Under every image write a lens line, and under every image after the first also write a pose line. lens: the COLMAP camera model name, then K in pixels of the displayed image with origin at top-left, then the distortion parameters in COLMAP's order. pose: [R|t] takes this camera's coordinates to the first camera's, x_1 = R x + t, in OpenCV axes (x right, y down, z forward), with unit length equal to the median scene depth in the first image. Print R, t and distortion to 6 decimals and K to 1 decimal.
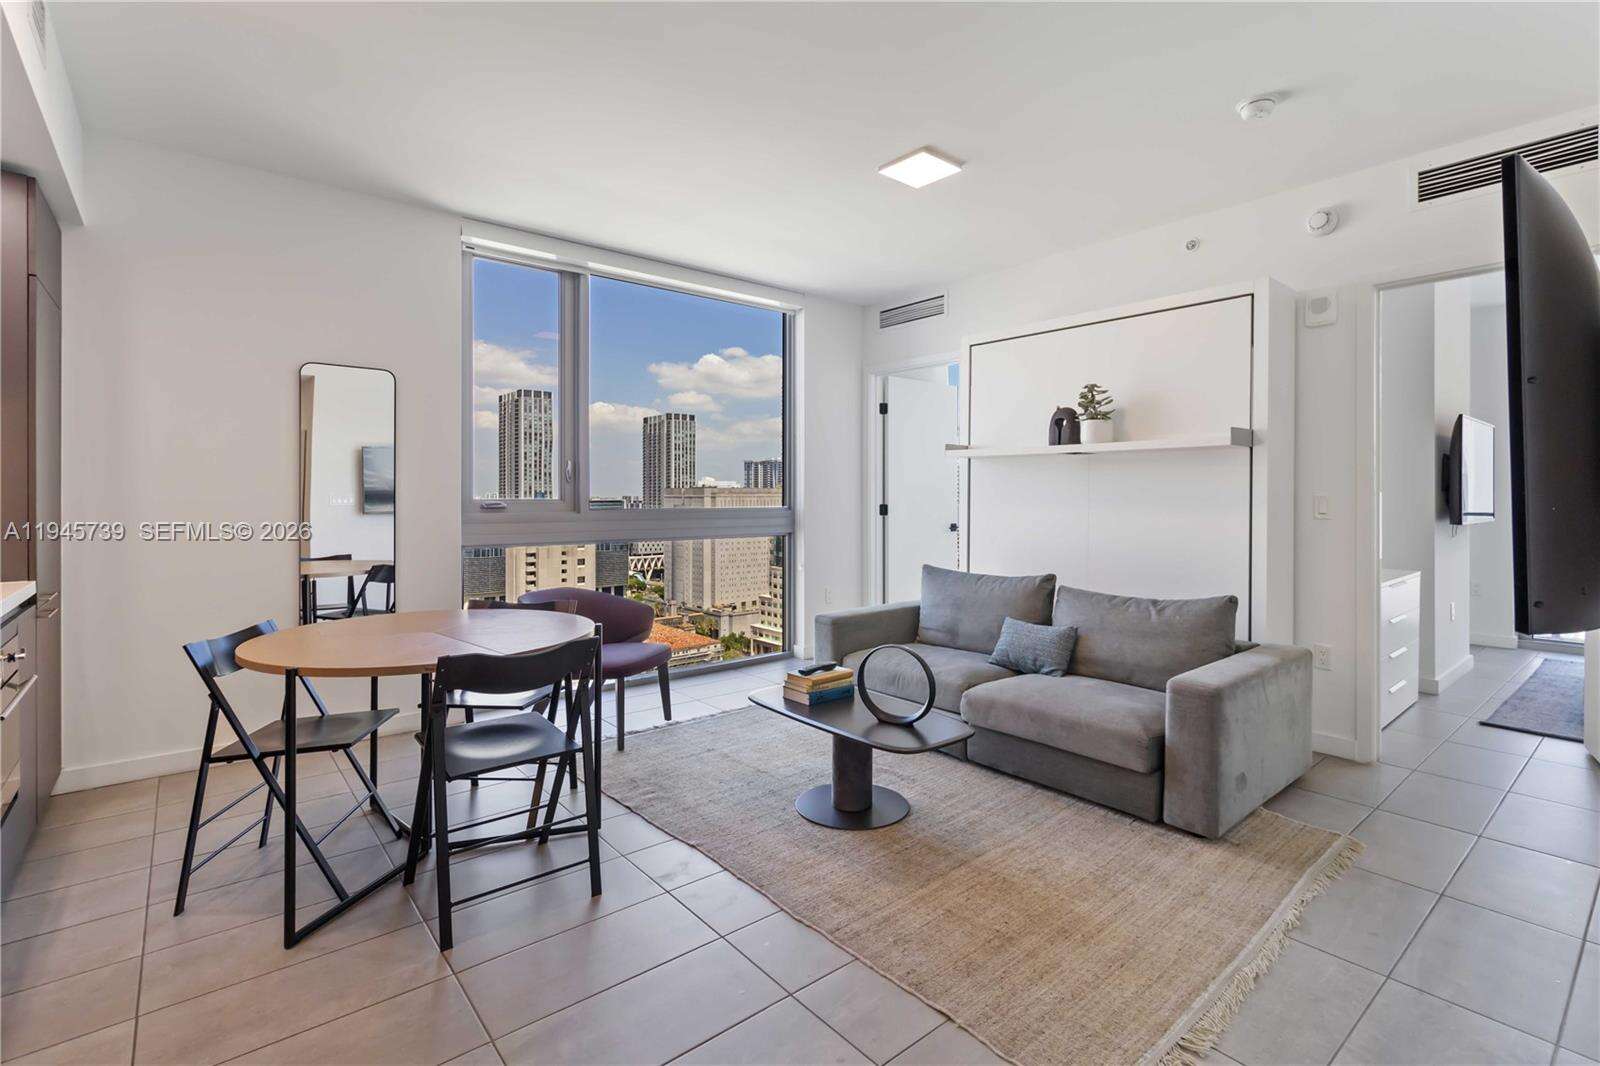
lens RADIAL K [[739.4, 0, 827.4], [0, 739.4, 501.4], [0, 0, 1]] dist [0.002003, -0.001305]
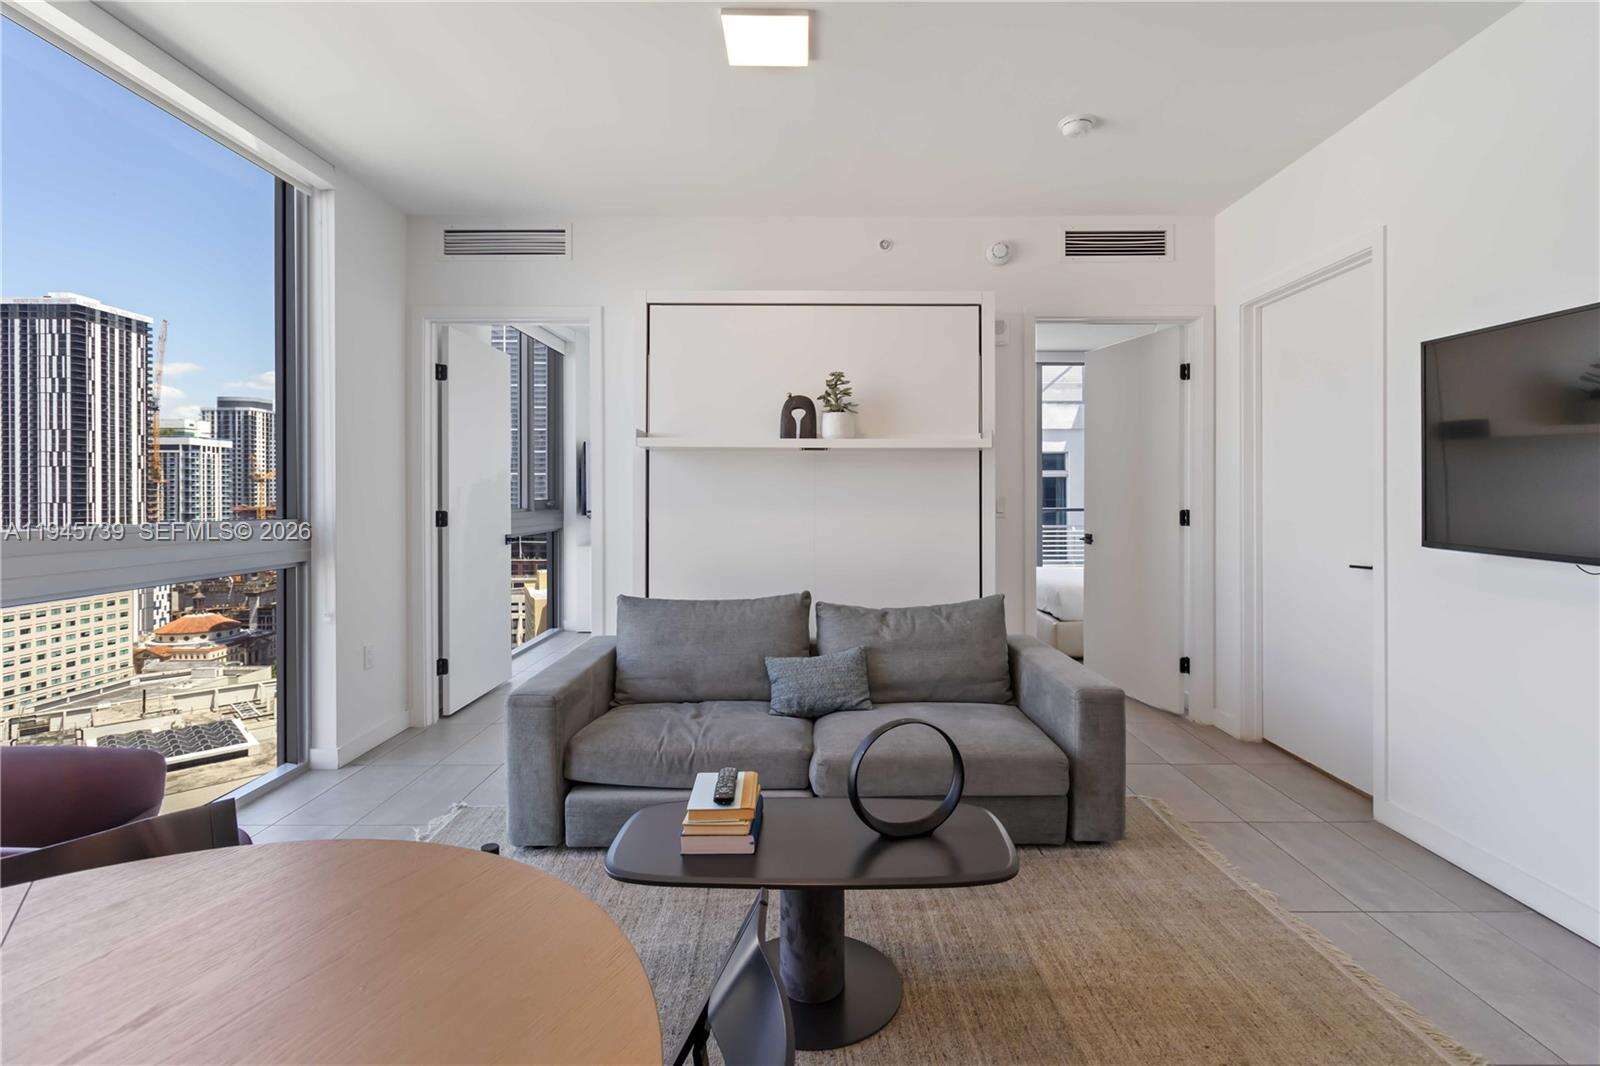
lens RADIAL K [[739.4, 0, 793.1], [0, 739.4, 500.1], [0, 0, 1]] dist [0.002003, -0.001305]
pose [[0.653965, -0.008431, 0.756478, -0.293343], [0.008822, 0.999955, 0.003517, -0.006845], [-0.756473, 0.004373, 0.654010, 0.380756]]
